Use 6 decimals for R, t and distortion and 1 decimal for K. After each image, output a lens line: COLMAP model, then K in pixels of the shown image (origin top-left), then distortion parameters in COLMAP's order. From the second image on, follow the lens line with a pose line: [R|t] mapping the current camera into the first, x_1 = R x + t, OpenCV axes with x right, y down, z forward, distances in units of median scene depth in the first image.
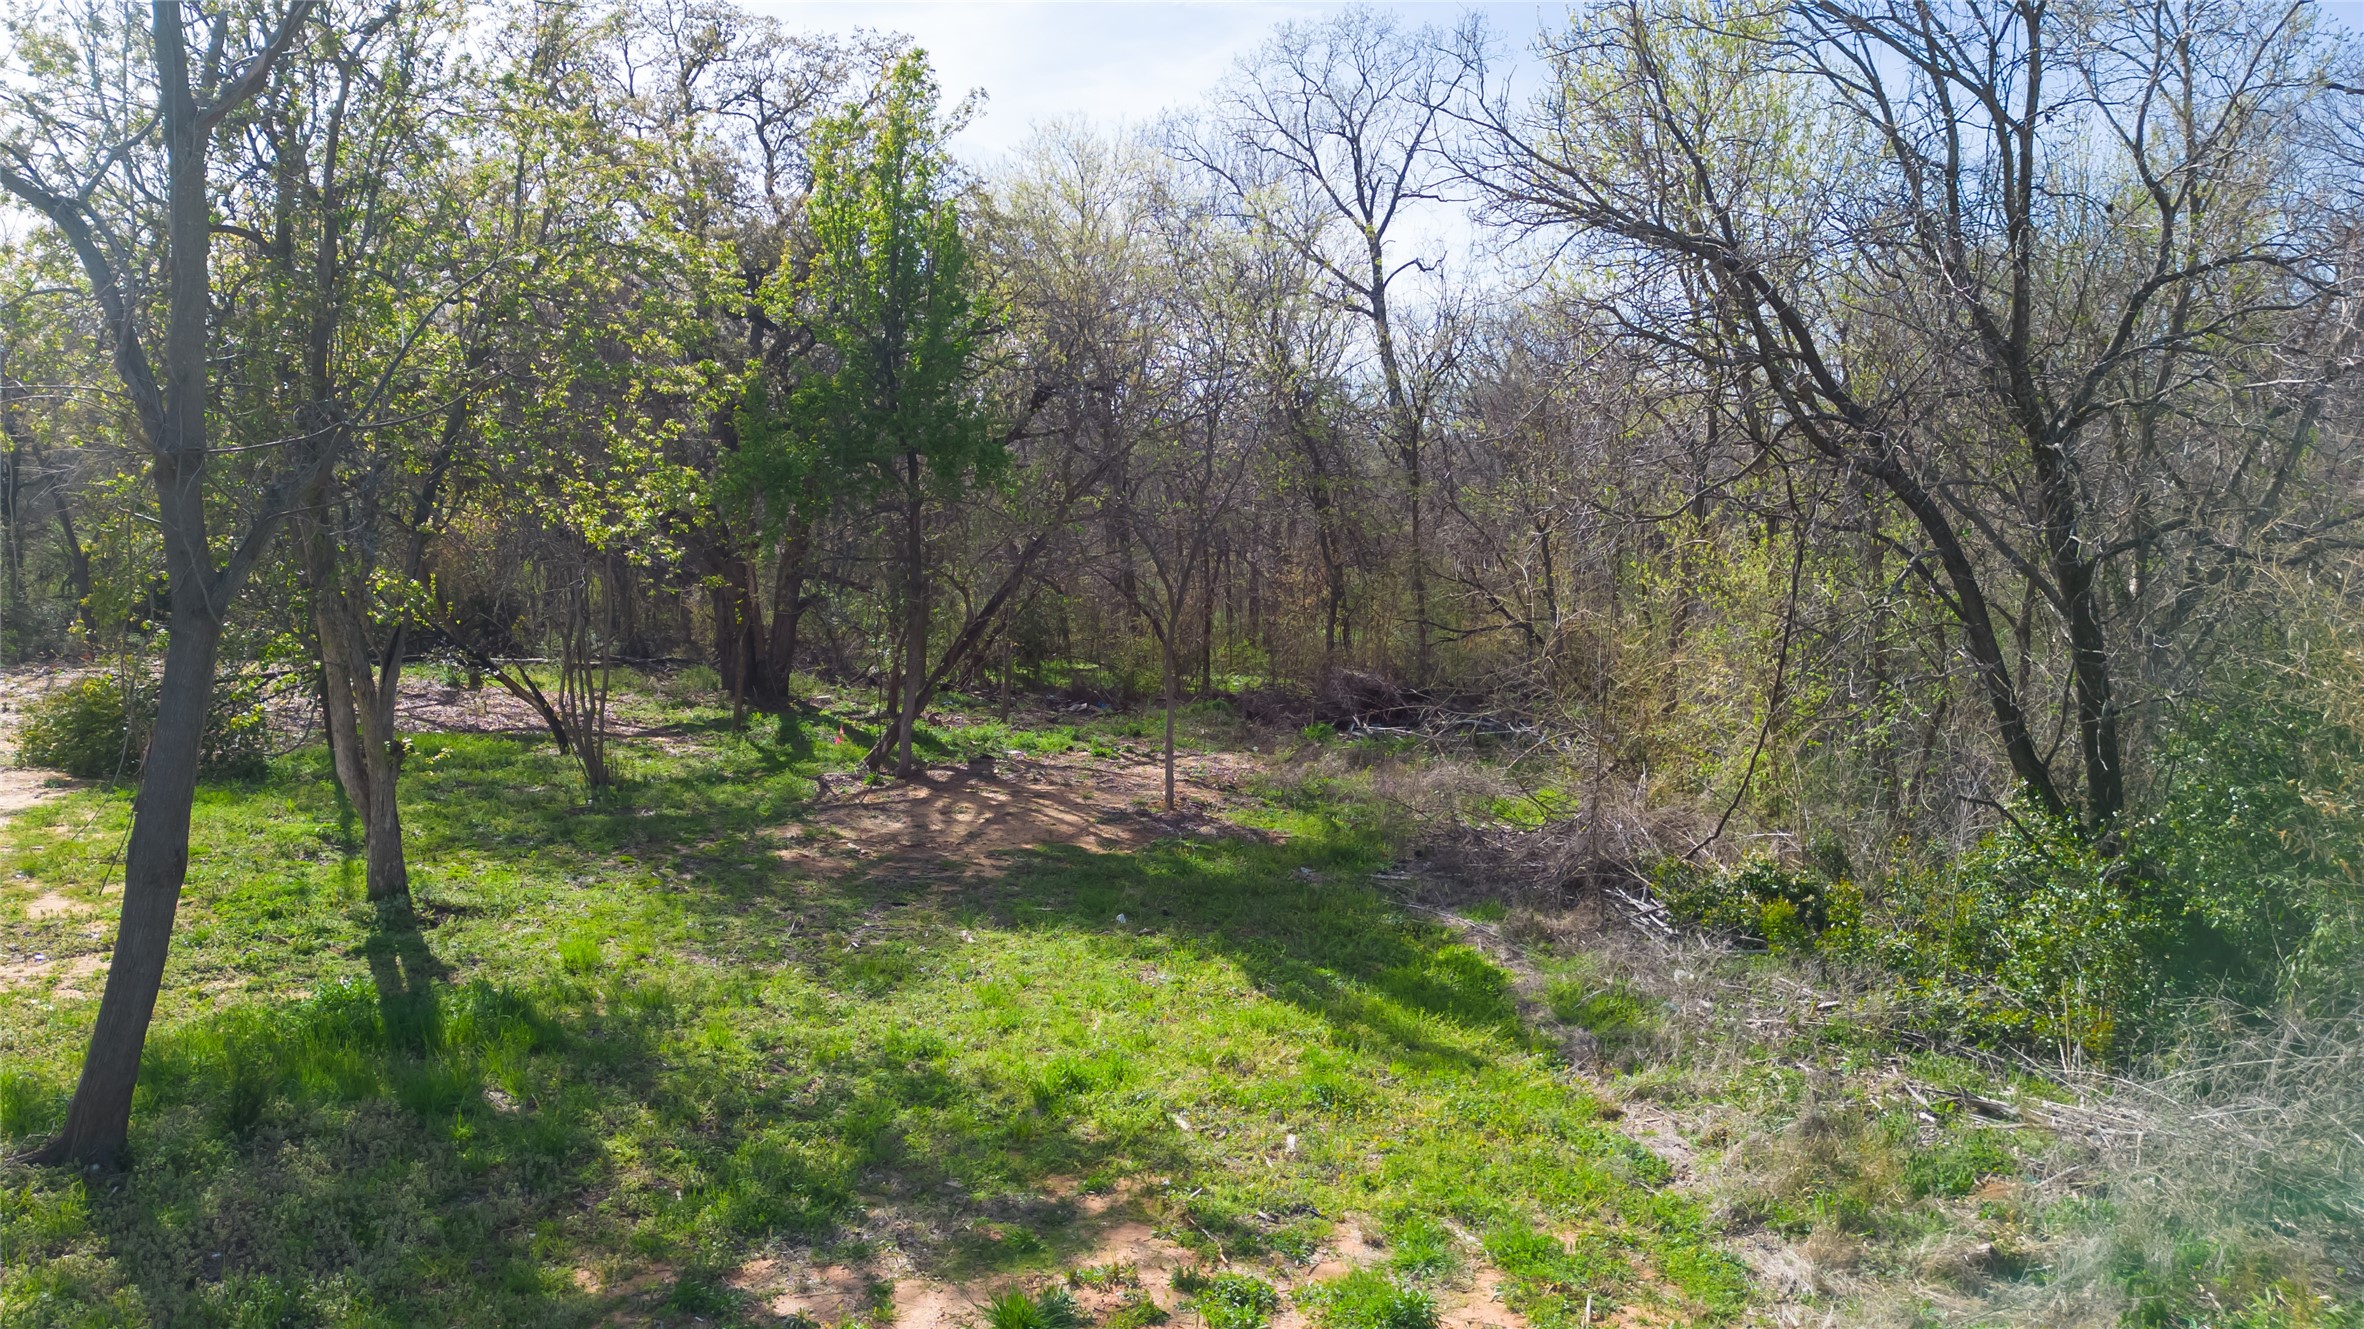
lens RADIAL K [[1643.1, 0, 1174.6], [0, 1643.1, 664.2], [0, 0, 1]] dist [0.066585, -0.059209]
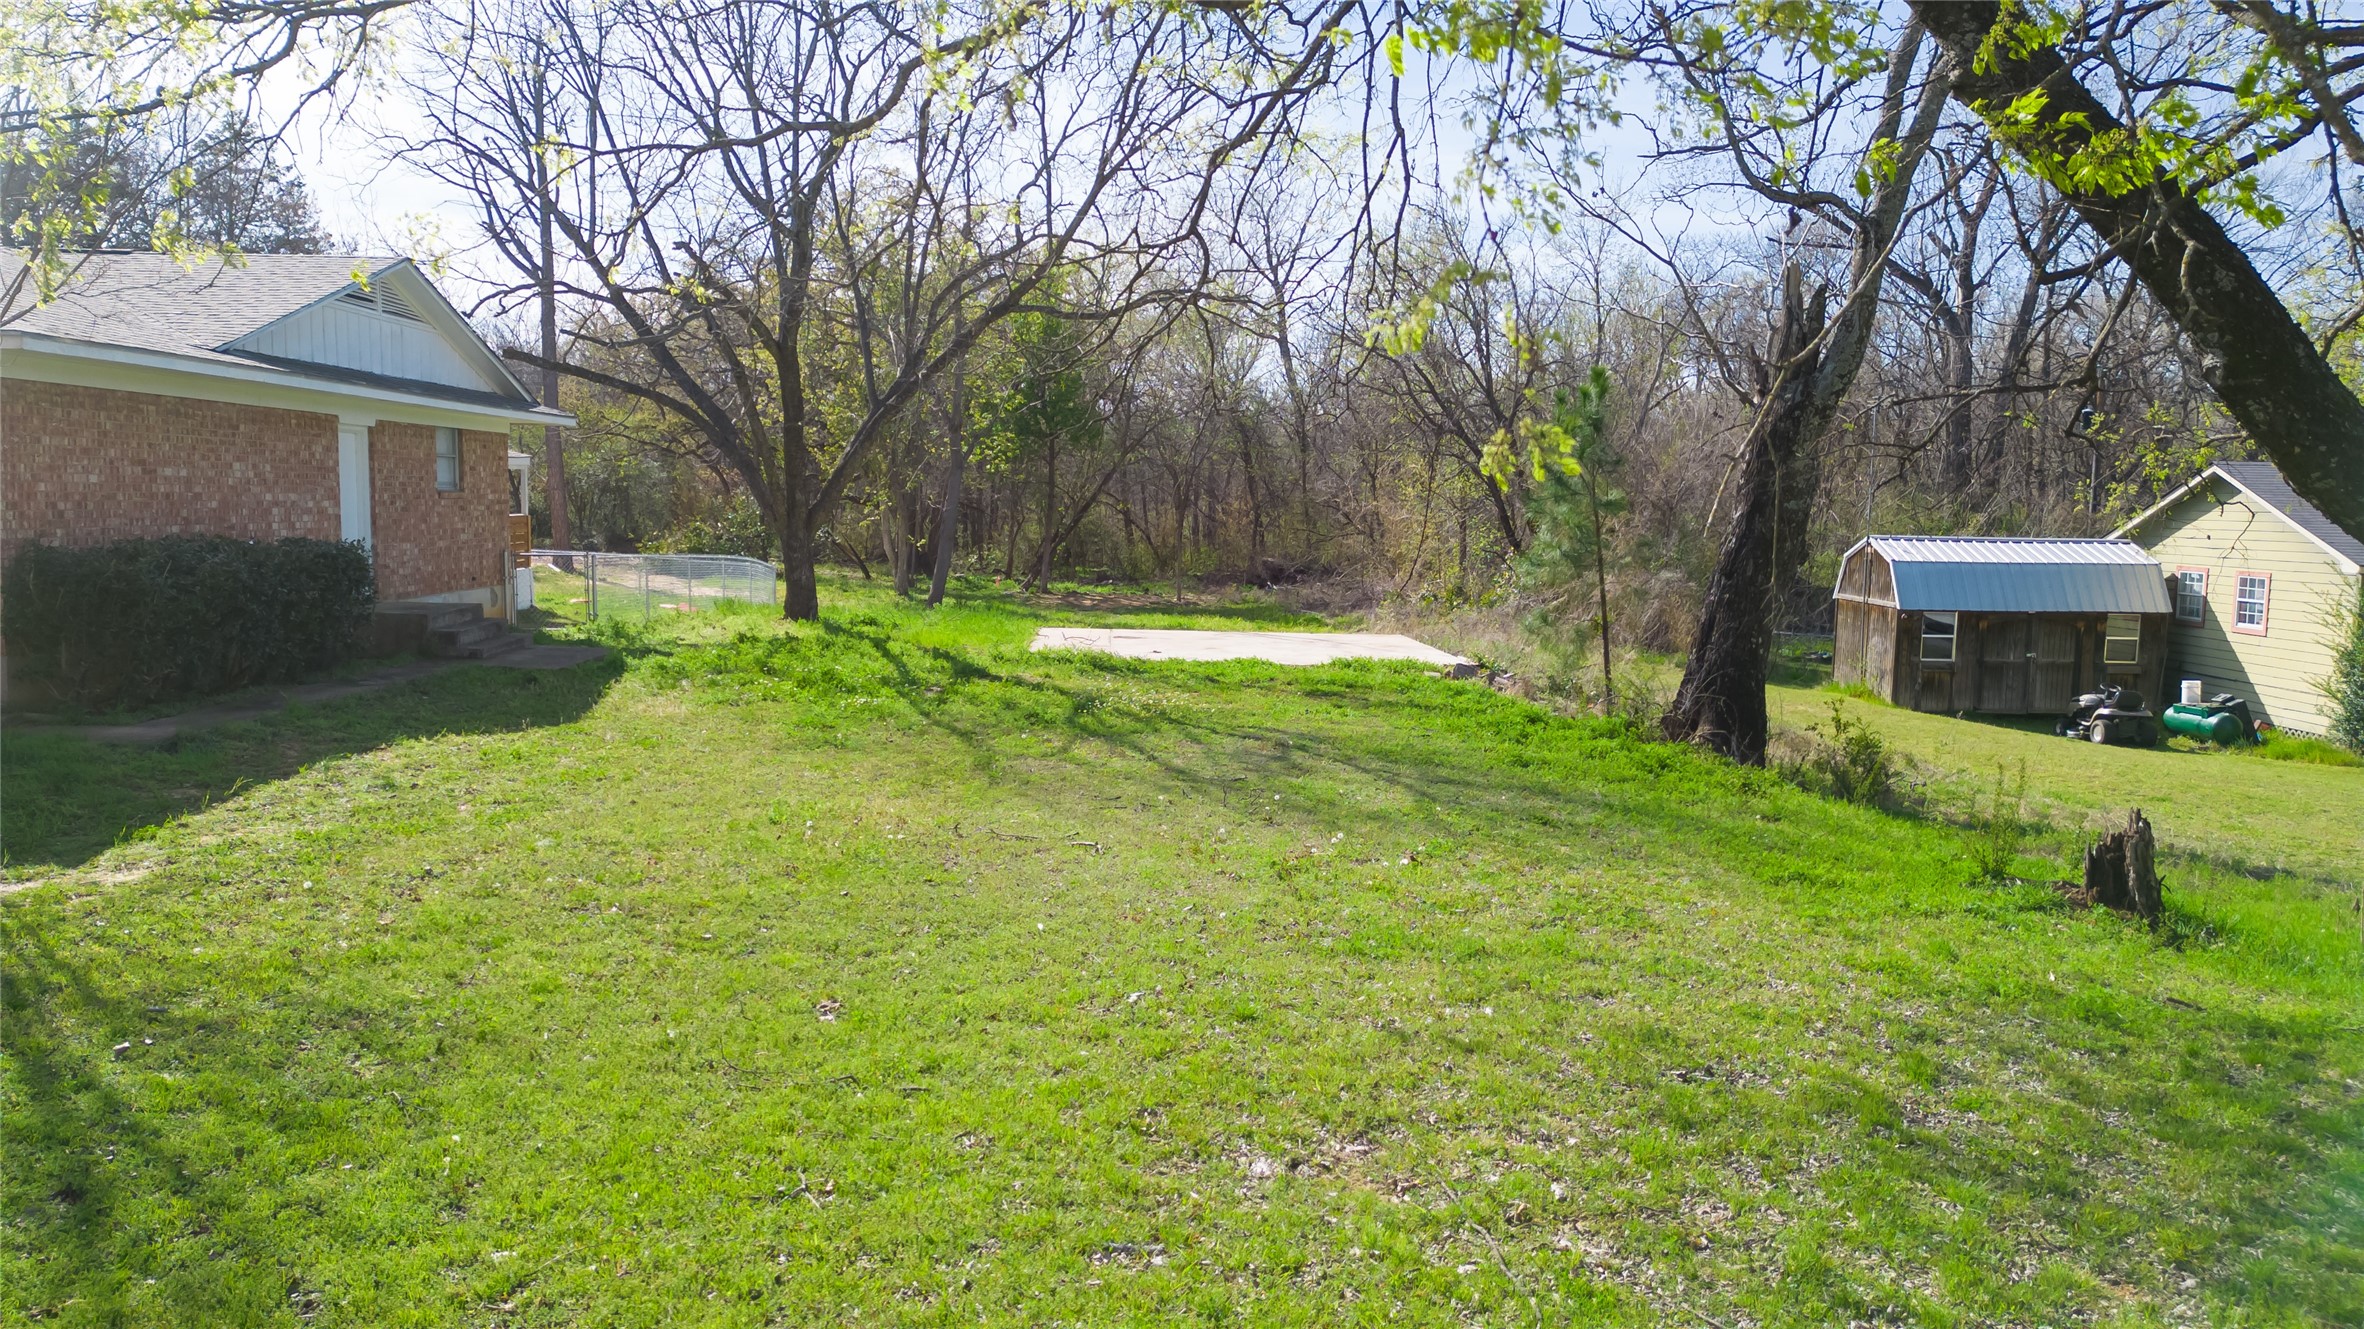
lens RADIAL K [[1643.1, 0, 1174.6], [0, 1643.1, 664.2], [0, 0, 1]] dist [0.066585, -0.059209]
pose [[0.998431, -0.005023, 0.055765, -0.128782], [0.004724, 0.999974, 0.005497, 0.157291], [-0.055791, -0.005225, 0.998429, -1.077096]]
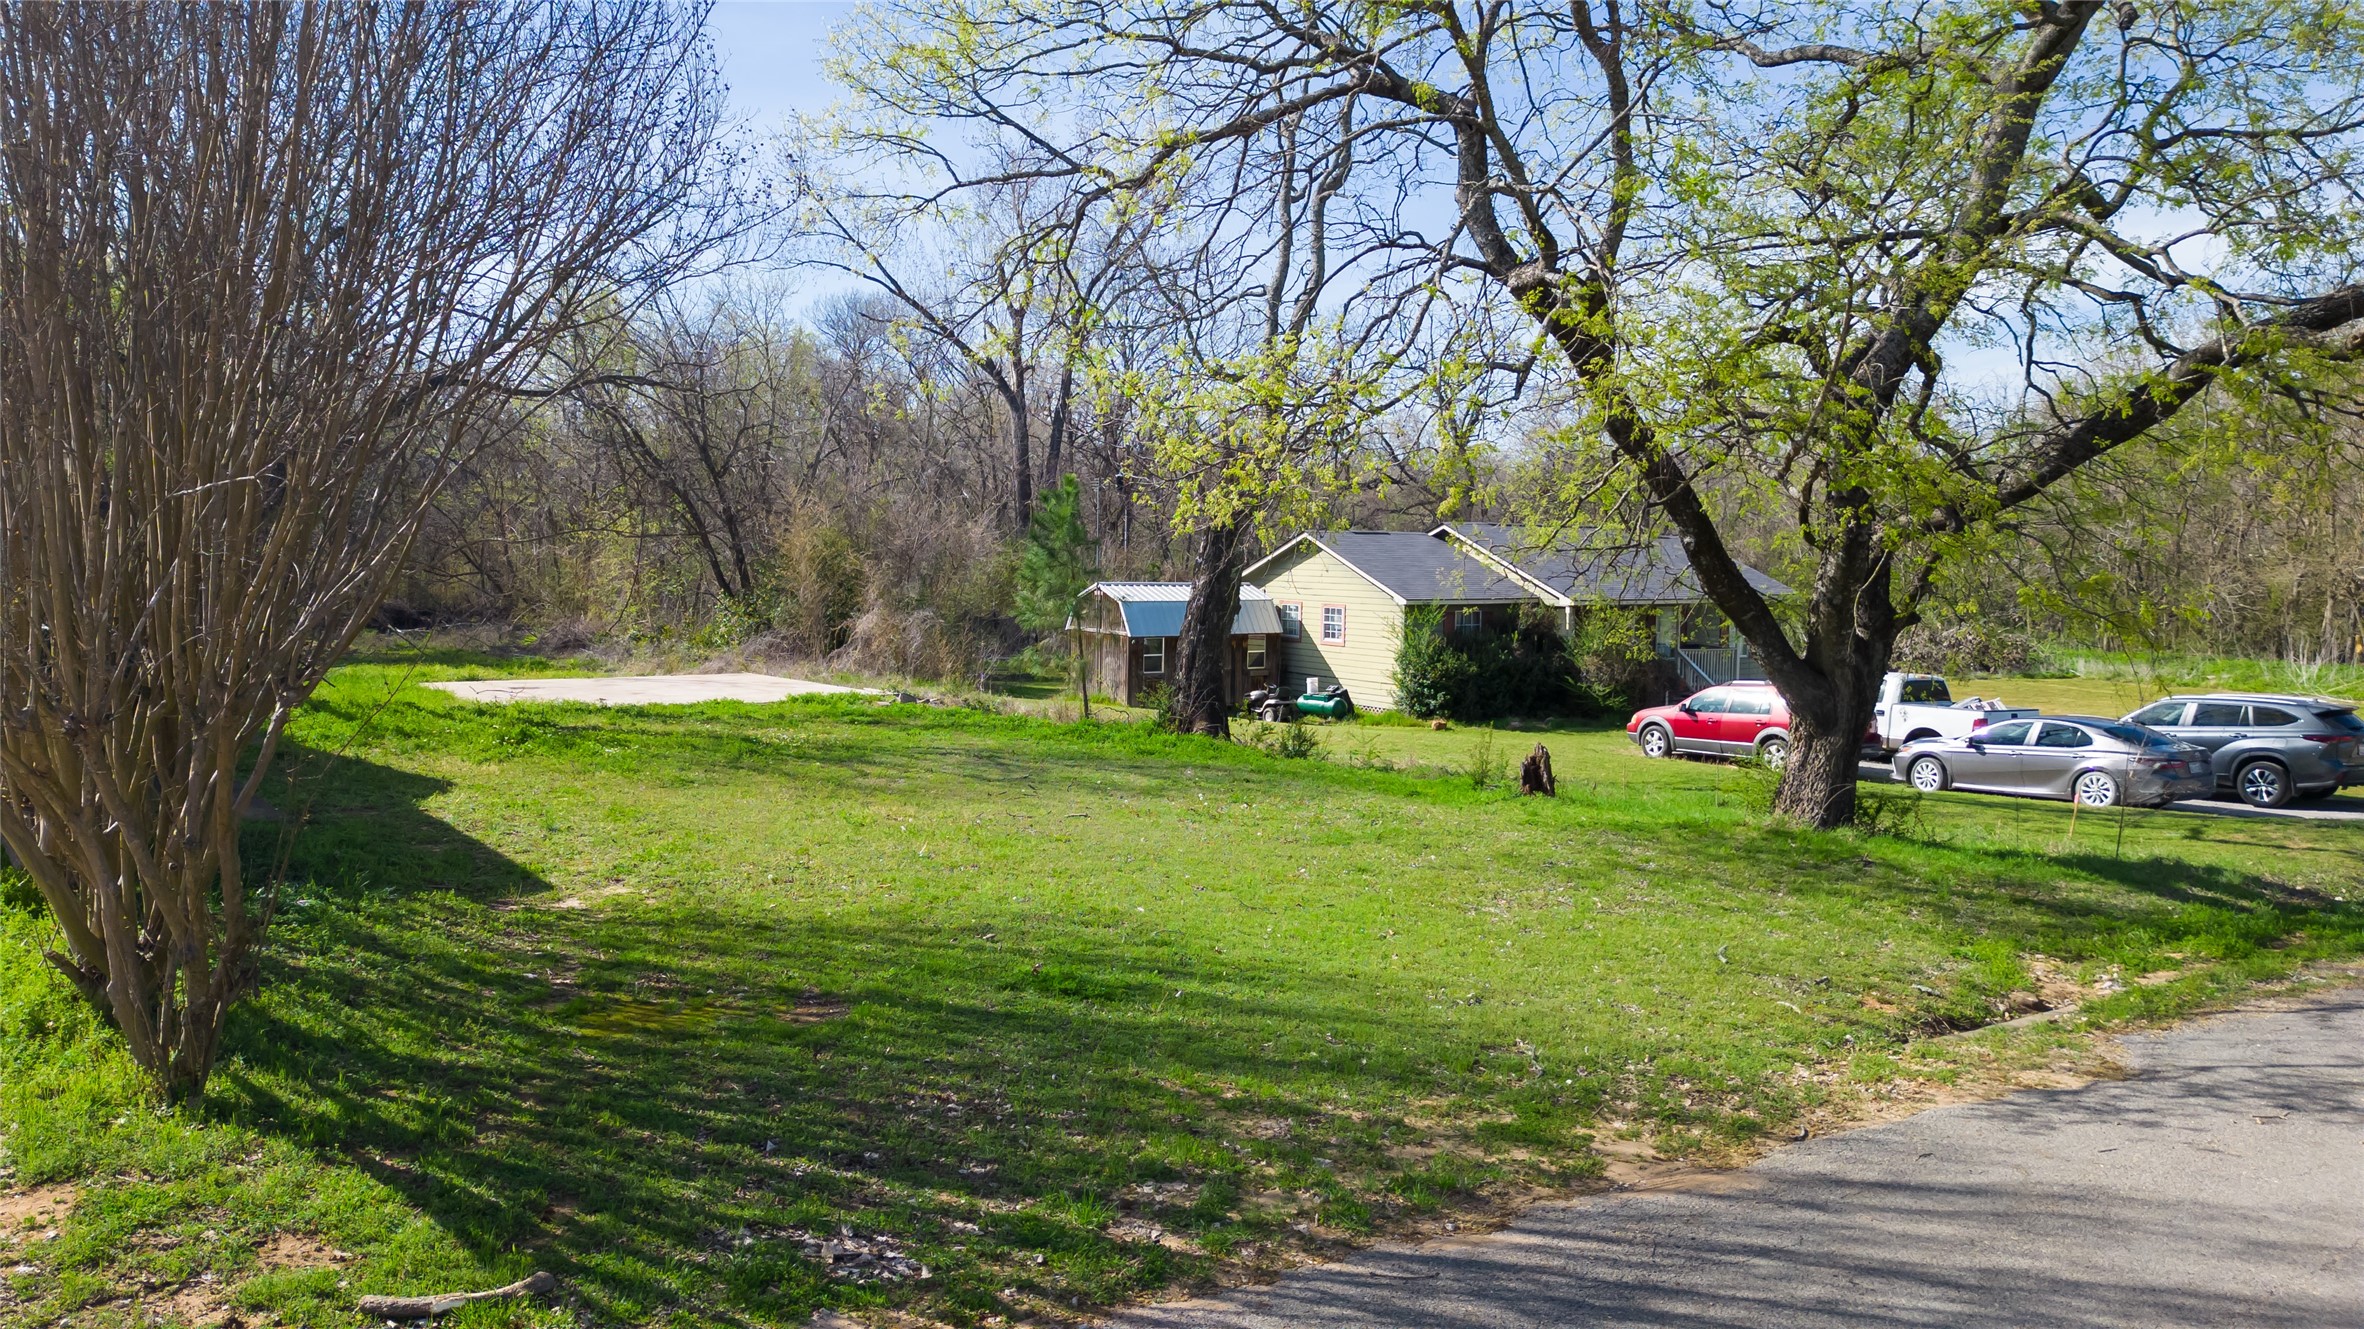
lens RADIAL K [[1643.1, 0, 1174.6], [0, 1643.1, 664.2], [0, 0, 1]] dist [0.066585, -0.059209]
pose [[0.779496, -0.050535, 0.624366, -0.463272], [0.056403, 0.998354, 0.010388, 0.141764], [-0.623863, 0.027119, 0.781063, -1.181521]]
